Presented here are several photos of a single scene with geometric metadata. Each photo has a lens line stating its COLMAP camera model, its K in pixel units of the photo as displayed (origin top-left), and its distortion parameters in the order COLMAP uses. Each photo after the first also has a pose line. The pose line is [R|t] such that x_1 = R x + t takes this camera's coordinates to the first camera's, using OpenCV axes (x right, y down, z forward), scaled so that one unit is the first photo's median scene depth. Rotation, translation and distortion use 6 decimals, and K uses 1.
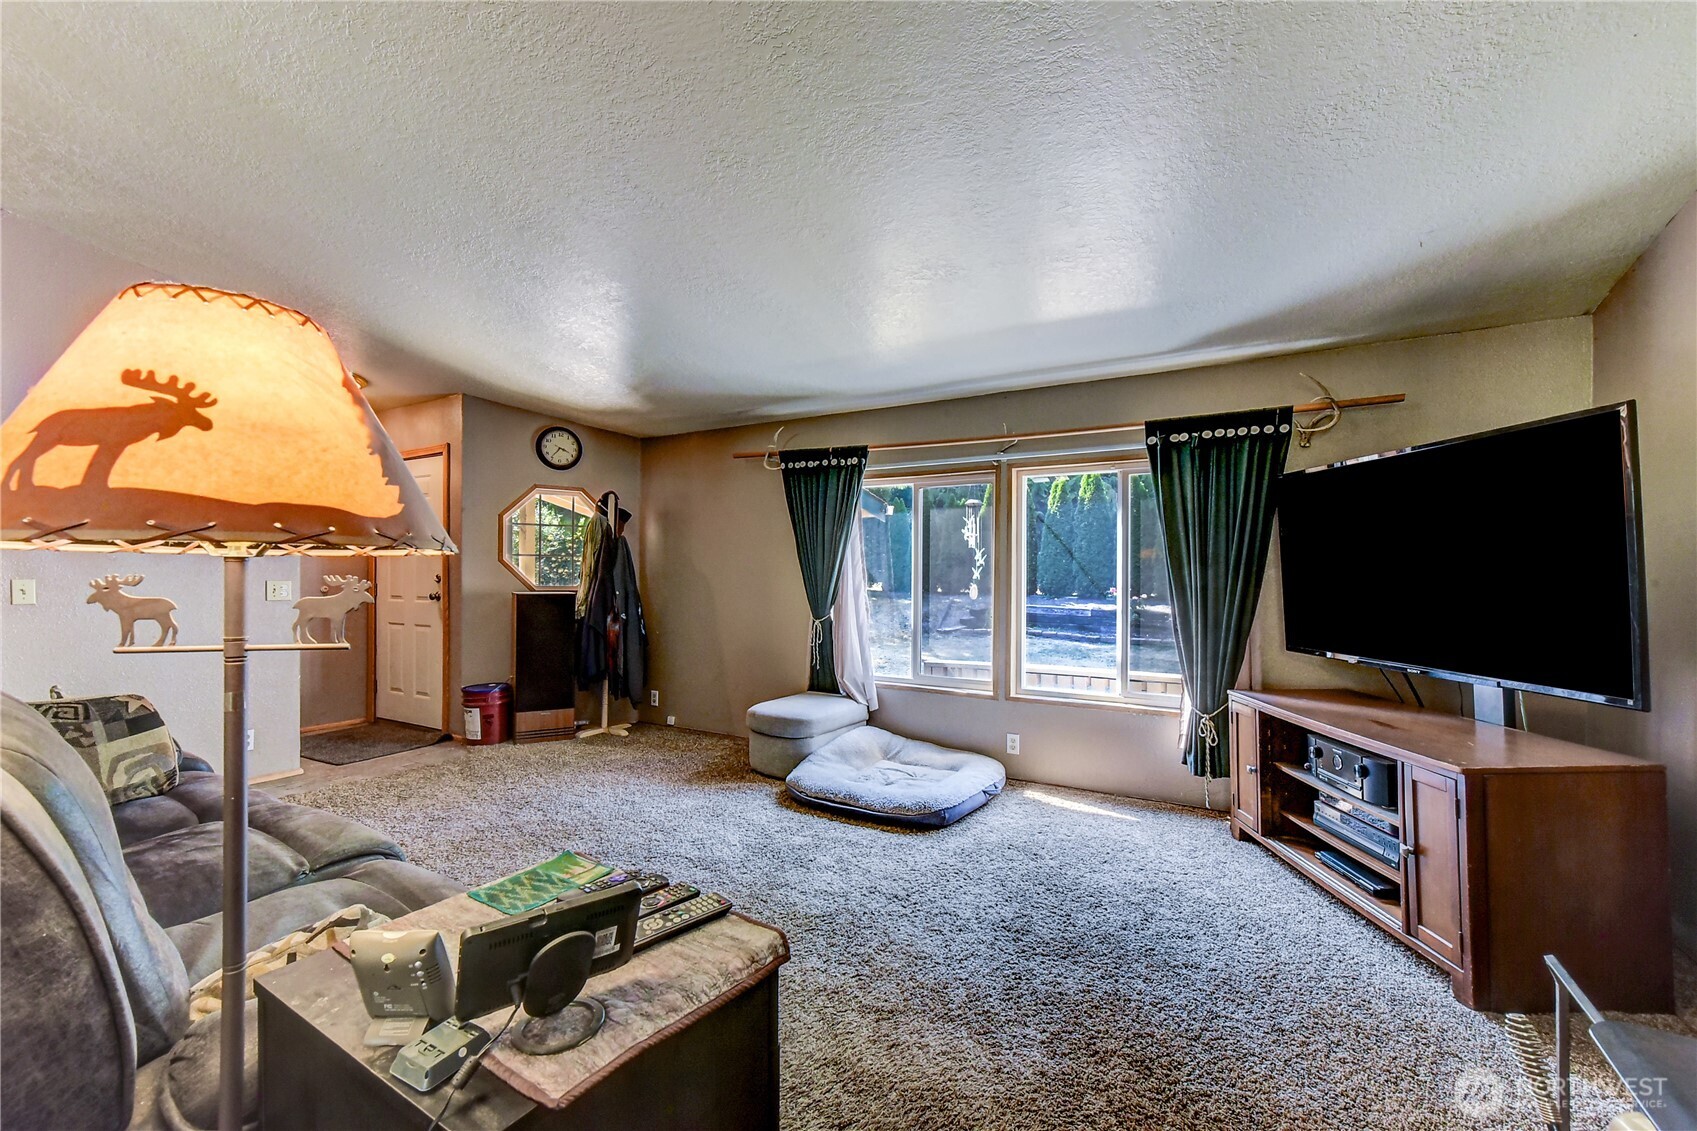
lens RADIAL K [[702.9, 0, 847.1], [0, 702.9, 572.3], [0, 0, 1]] dist [-0.002460, 0.000228]
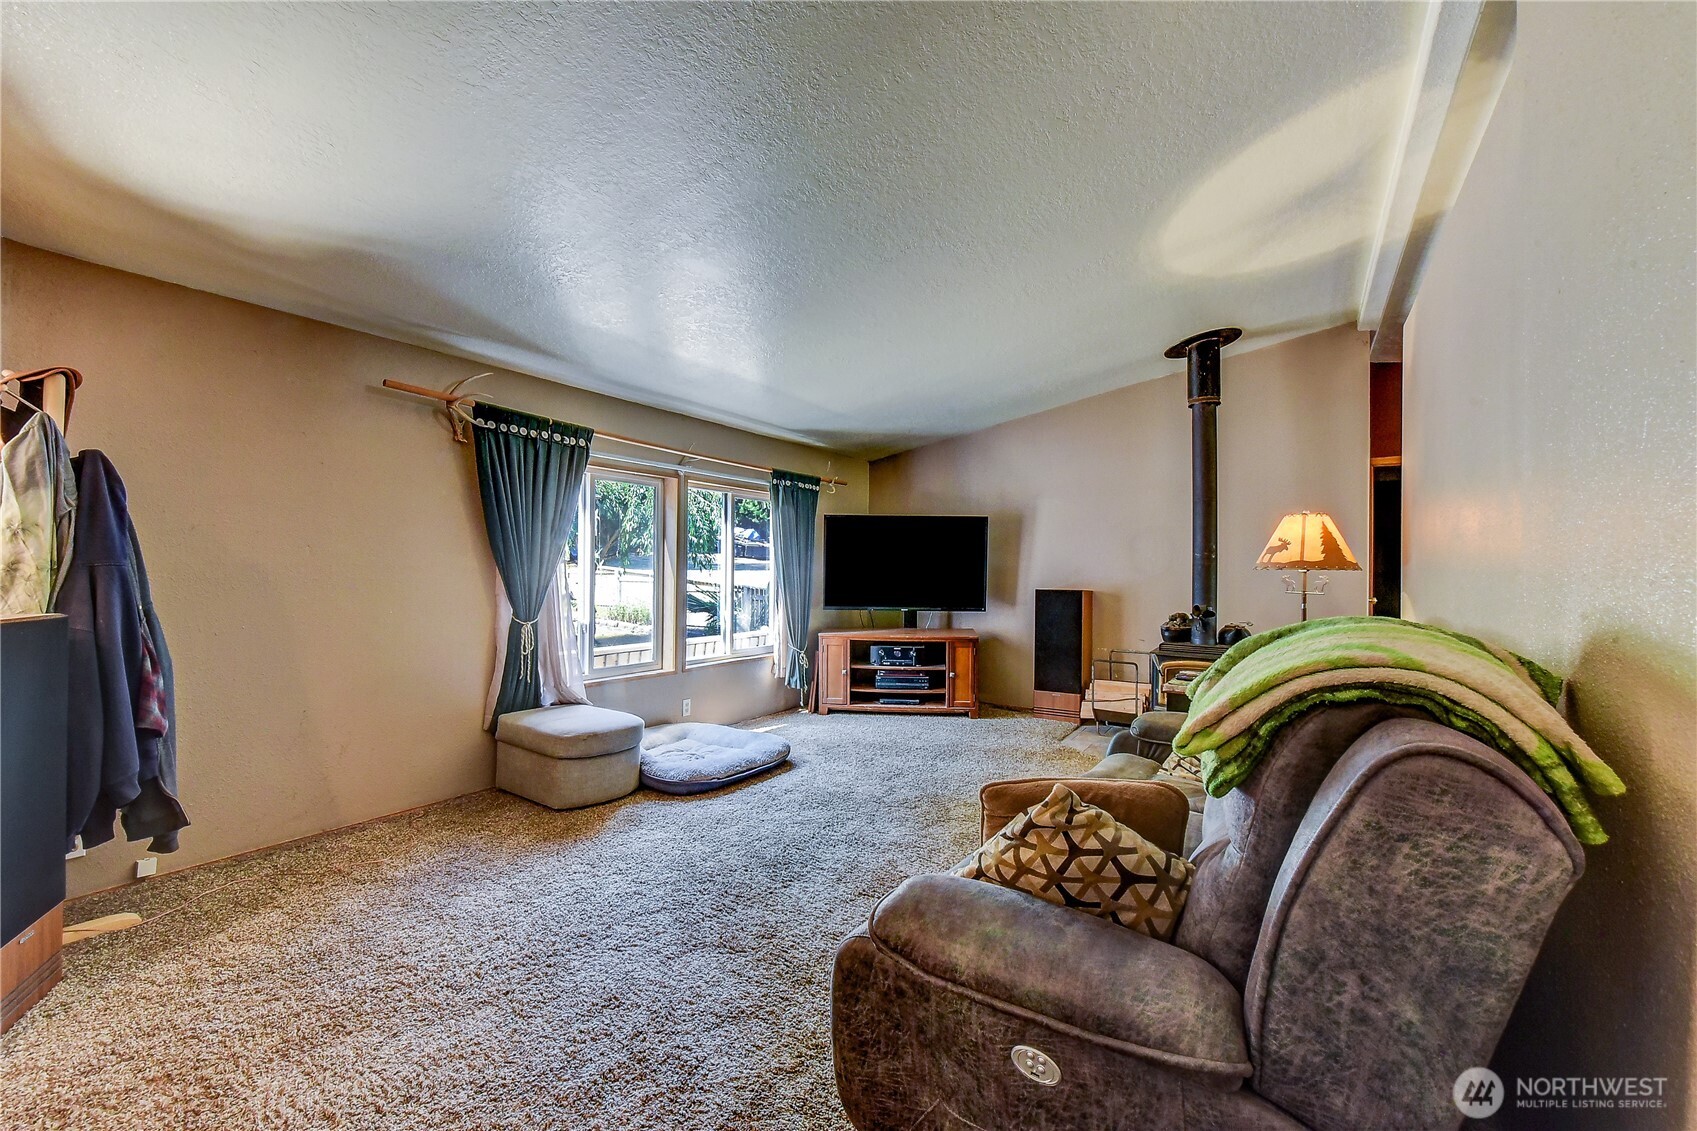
lens RADIAL K [[702.9, 0, 851.4], [0, 702.9, 563.5], [0, 0, 1]] dist [-0.002460, 0.000228]
pose [[0.040250, 0.005371, 0.999175, -1.232764], [-0.007479, 0.999959, -0.005074, 0.000092], [-0.999162, -0.007268, 0.040289, 0.857119]]
